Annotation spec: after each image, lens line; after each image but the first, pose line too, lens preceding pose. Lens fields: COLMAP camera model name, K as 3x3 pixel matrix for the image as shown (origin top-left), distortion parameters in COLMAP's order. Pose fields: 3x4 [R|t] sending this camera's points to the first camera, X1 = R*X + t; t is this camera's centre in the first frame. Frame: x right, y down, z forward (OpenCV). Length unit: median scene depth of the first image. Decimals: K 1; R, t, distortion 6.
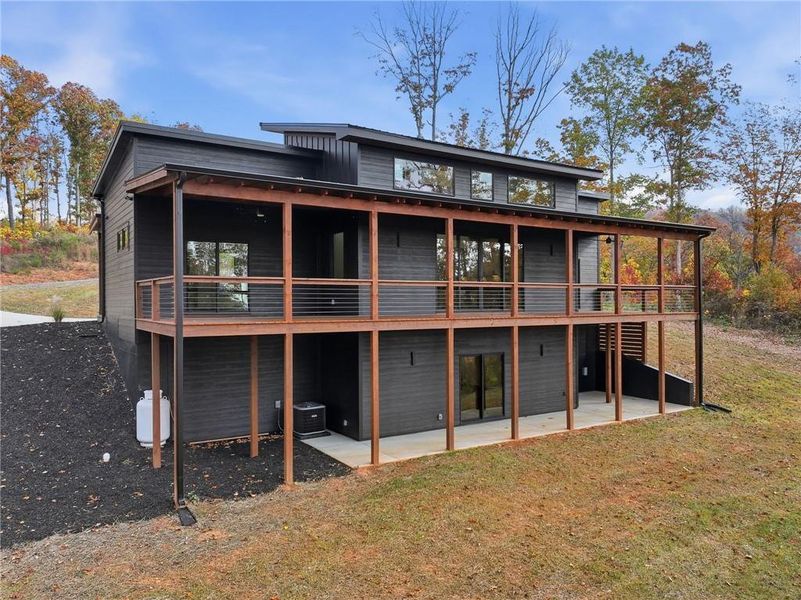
lens RADIAL K [[608.7, 0, 400.2], [0, 608.7, 298.3], [0, 0, 1]] dist [0.011785, 0.001133]
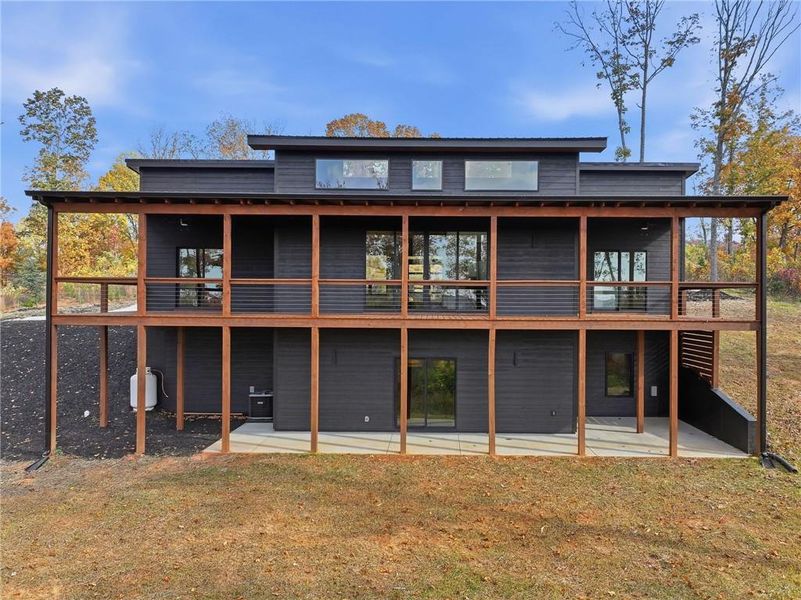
lens RADIAL K [[552.6, 0, 401.9], [0, 552.6, 301.5], [0, 0, 1]] dist [0.011762, 0.001827]
pose [[0.825692, 0.011239, -0.564009, 0.535335], [-0.006737, 0.999927, 0.010064, -0.001959], [0.564080, -0.004510, 0.825708, 0.264685]]
